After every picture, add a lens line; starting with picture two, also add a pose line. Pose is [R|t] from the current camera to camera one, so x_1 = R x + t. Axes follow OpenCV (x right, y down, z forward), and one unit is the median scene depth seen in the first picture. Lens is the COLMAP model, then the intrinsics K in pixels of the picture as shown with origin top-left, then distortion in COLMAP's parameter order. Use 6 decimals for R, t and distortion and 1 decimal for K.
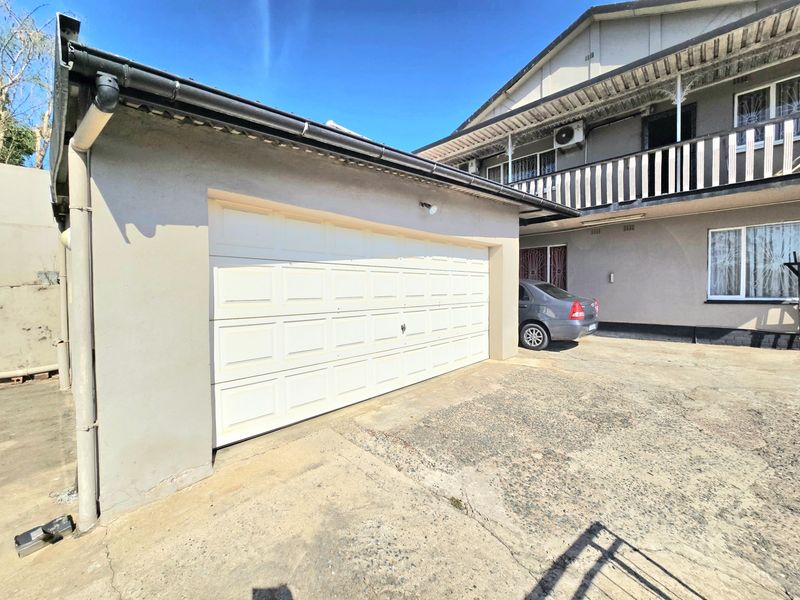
lens RADIAL K [[325.6, 0, 397.6], [0, 325.6, 295.0], [0, 0, 1]] dist [0.002430, 0.000182]
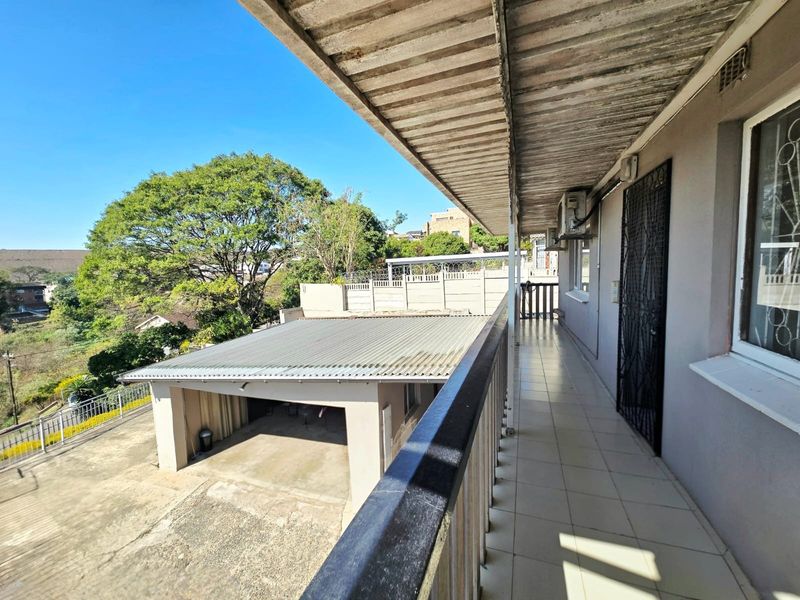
lens RADIAL K [[325.6, 0, 398.0], [0, 325.6, 301.3], [0, 0, 1]] dist [0.002430, 0.000182]
pose [[0.396951, 0.070933, -0.915095, 1.930130], [0.010467, 0.996595, 0.081790, -0.843360], [0.917780, -0.042045, 0.394856, 1.114772]]
